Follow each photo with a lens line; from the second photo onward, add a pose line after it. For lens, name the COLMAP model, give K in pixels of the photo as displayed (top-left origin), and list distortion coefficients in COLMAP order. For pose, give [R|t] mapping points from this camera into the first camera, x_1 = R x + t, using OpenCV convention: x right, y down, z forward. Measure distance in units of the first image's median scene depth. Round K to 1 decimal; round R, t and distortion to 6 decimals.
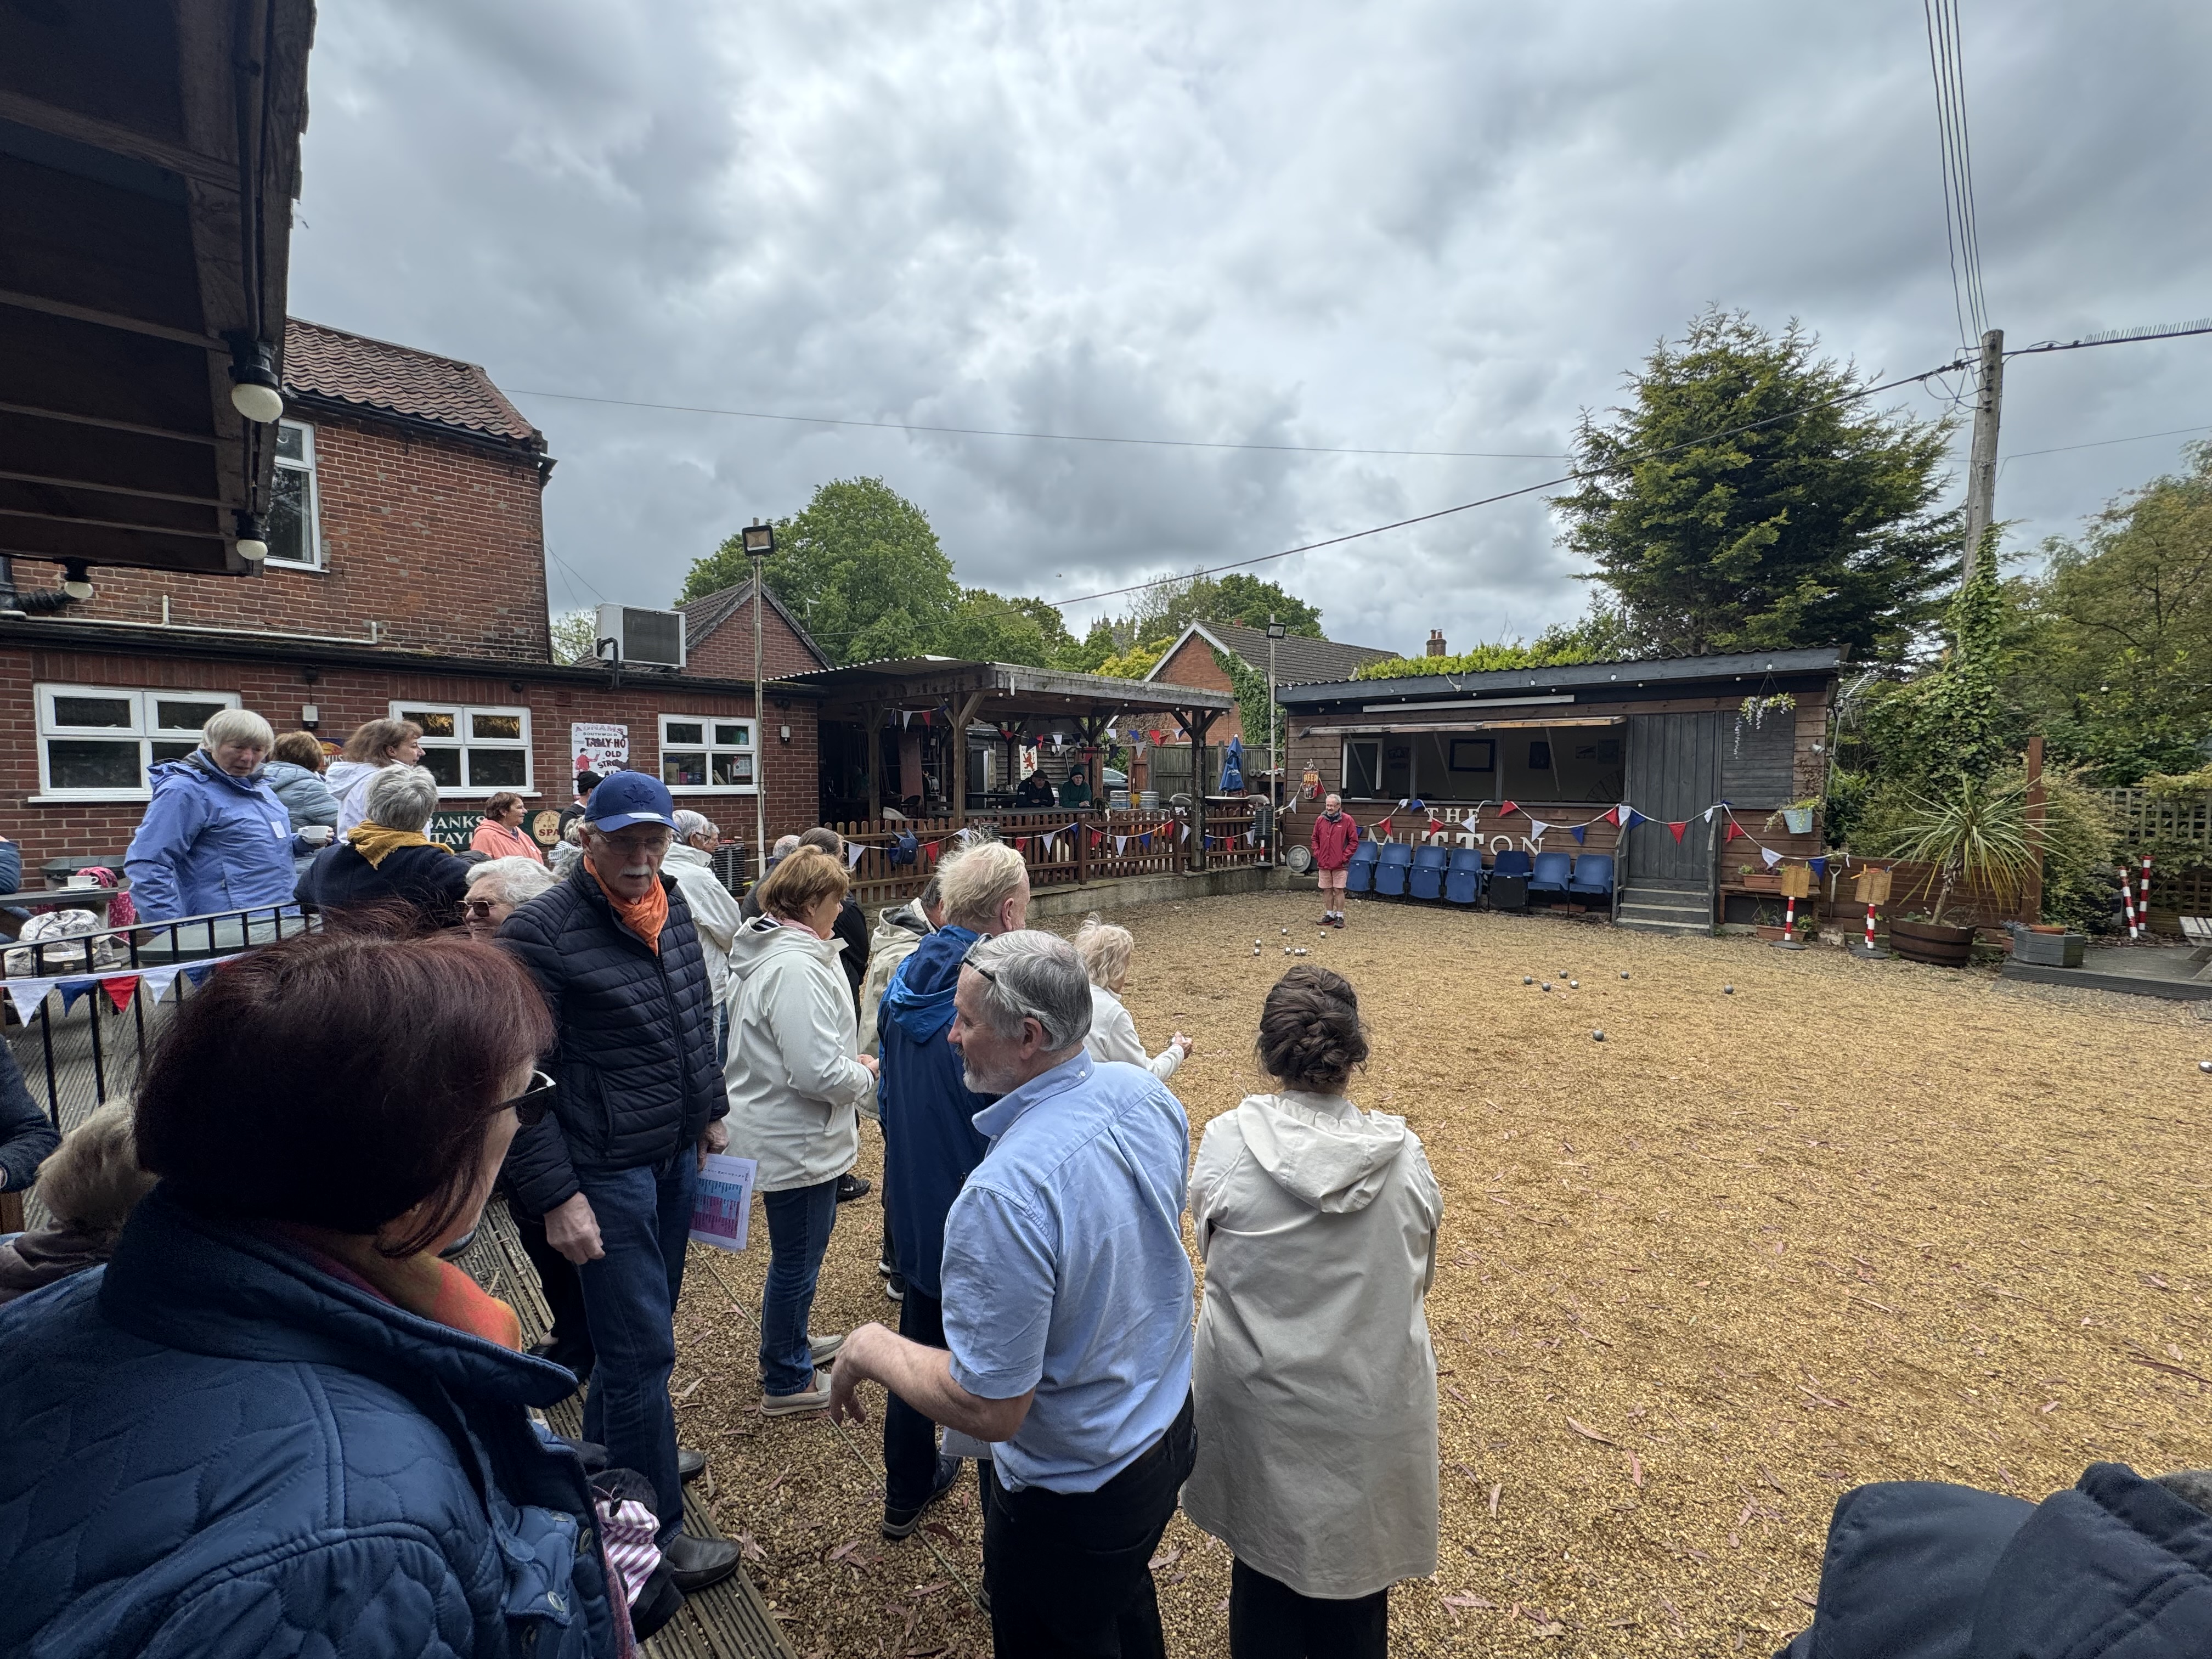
lens RADIAL K [[890.1, 0, 1112.4], [0, 890.1, 830.1], [0, 0, 1]] dist [-0.002051, 0.001044]
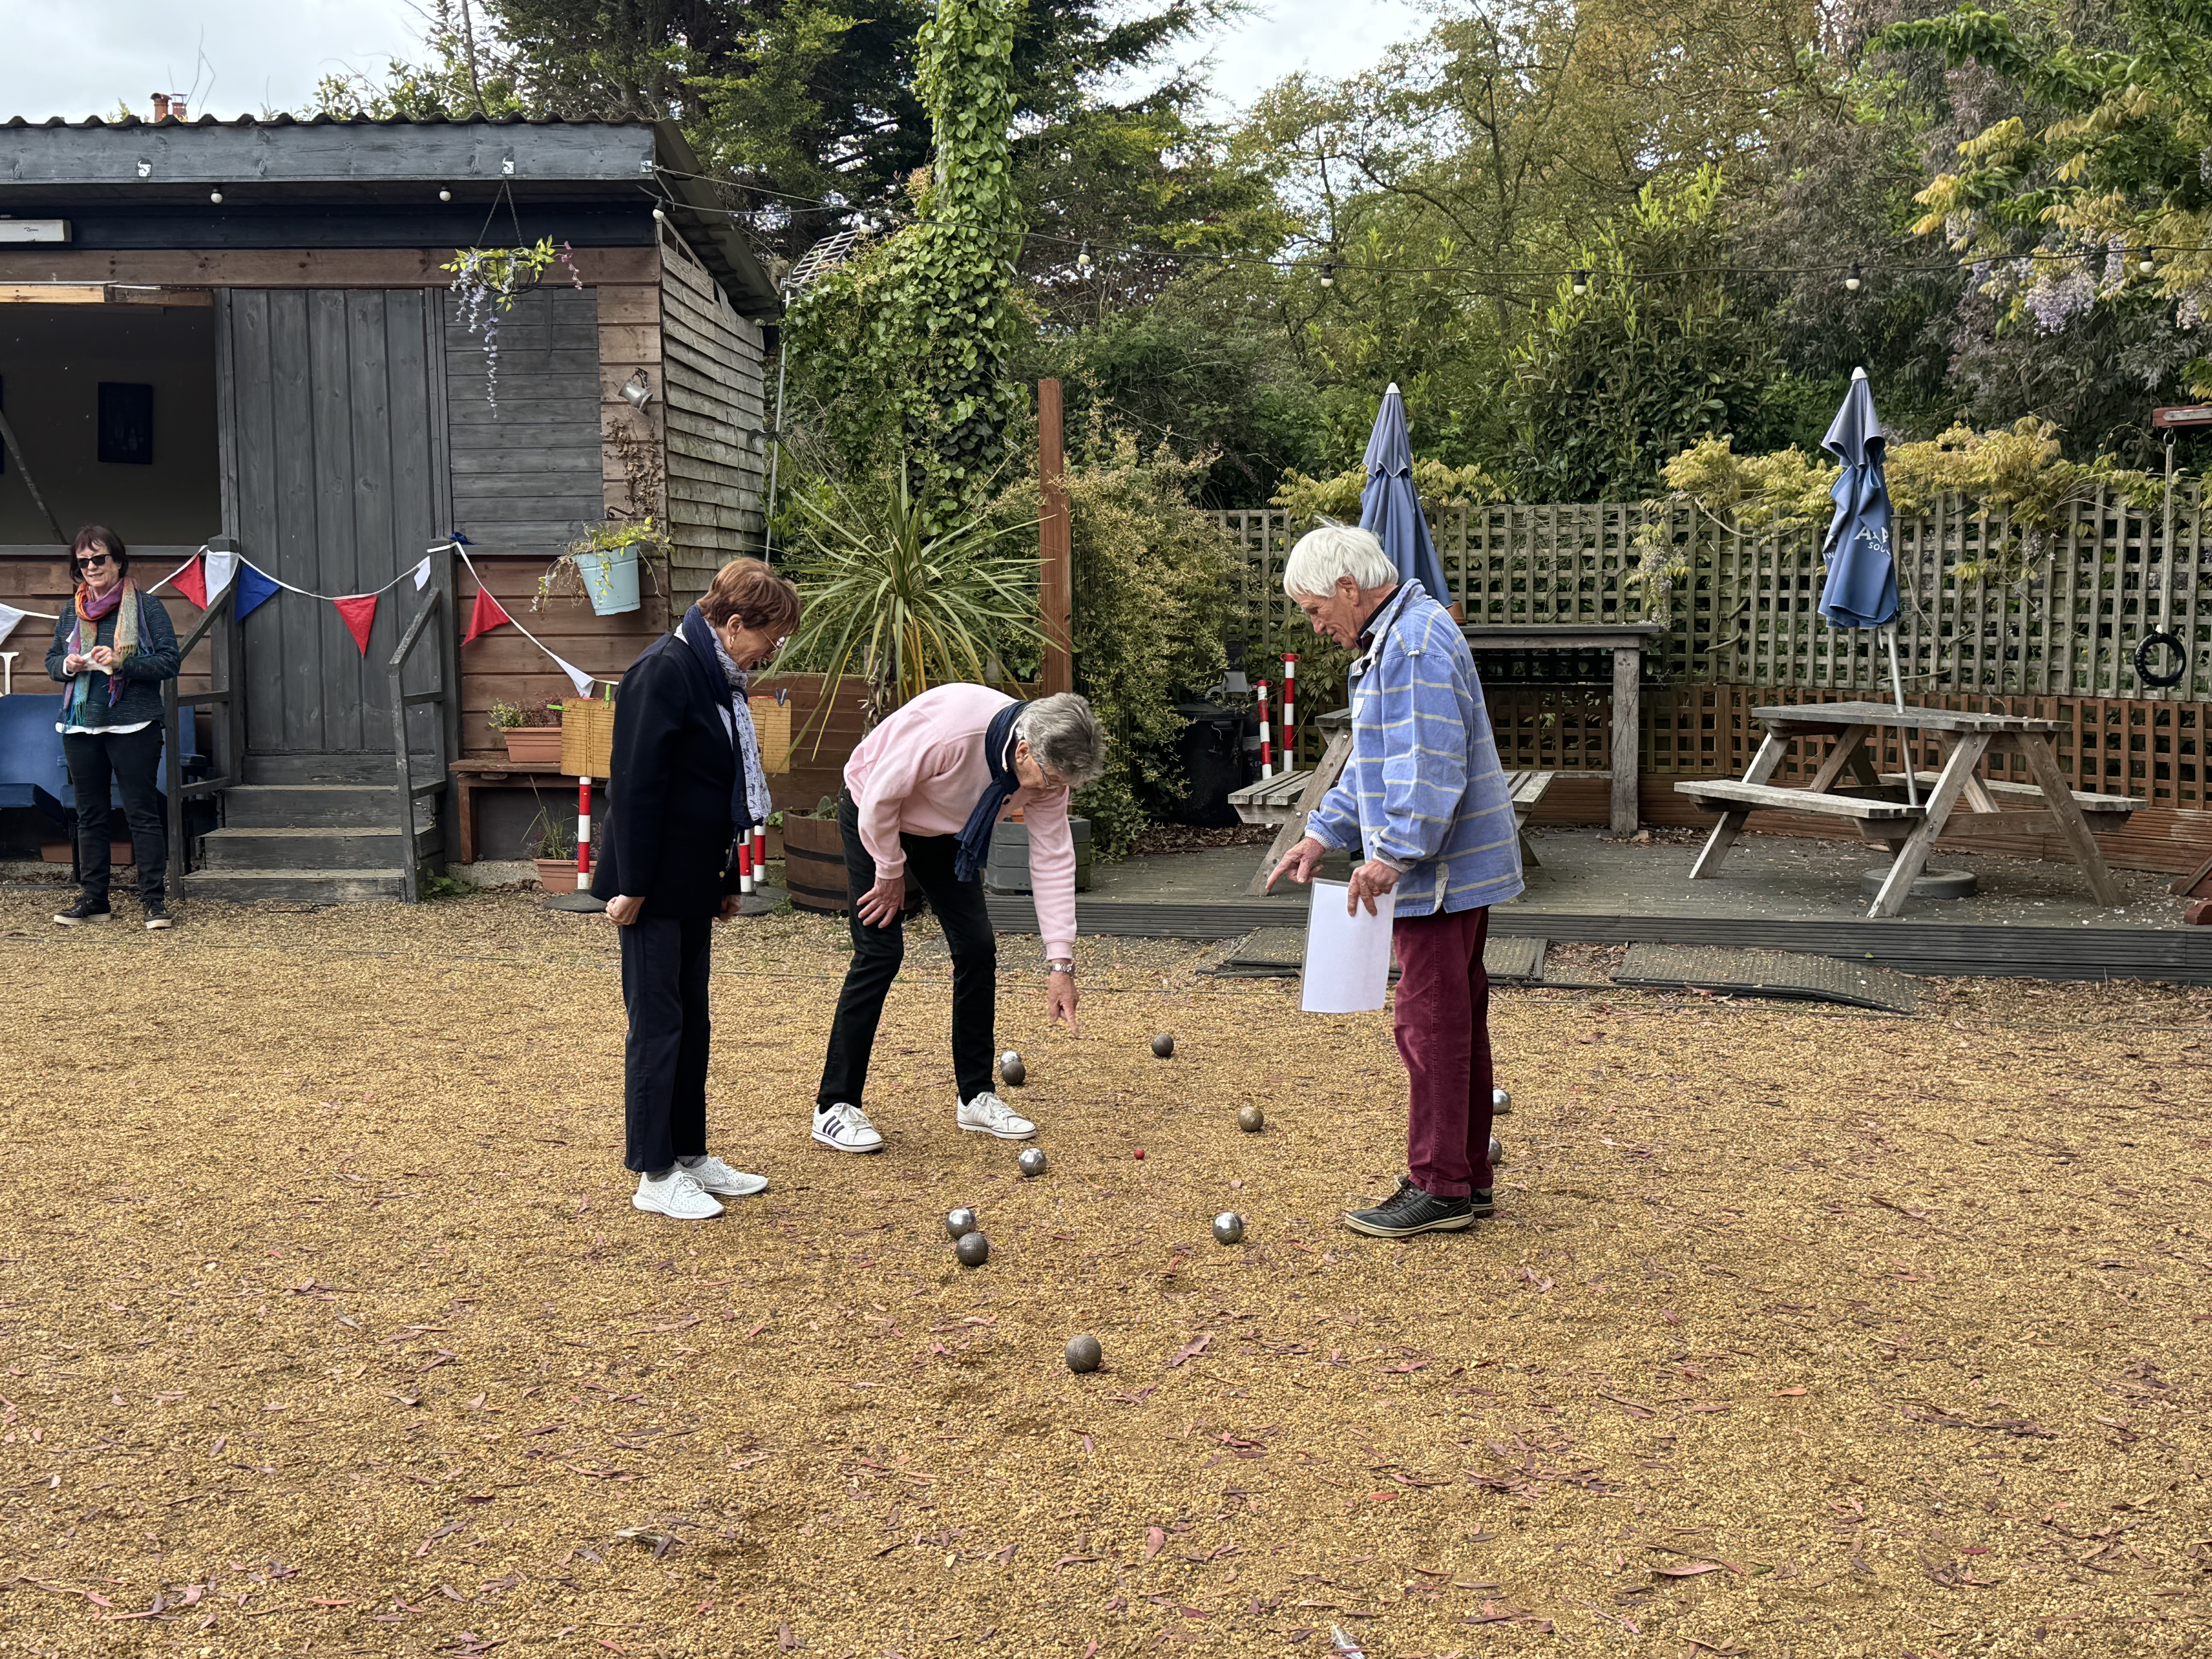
lens RADIAL K [[2552.2, 0, 1100.6], [0, 2552.2, 834.7], [0, 0, 1]] dist [0.183835, -0.431256]
pose [[0.813458, -0.062138, 0.578295, 0.280643], [0.036264, 0.997761, 0.056199, 0.042525], [-0.580492, -0.024744, 0.813890, -0.038220]]
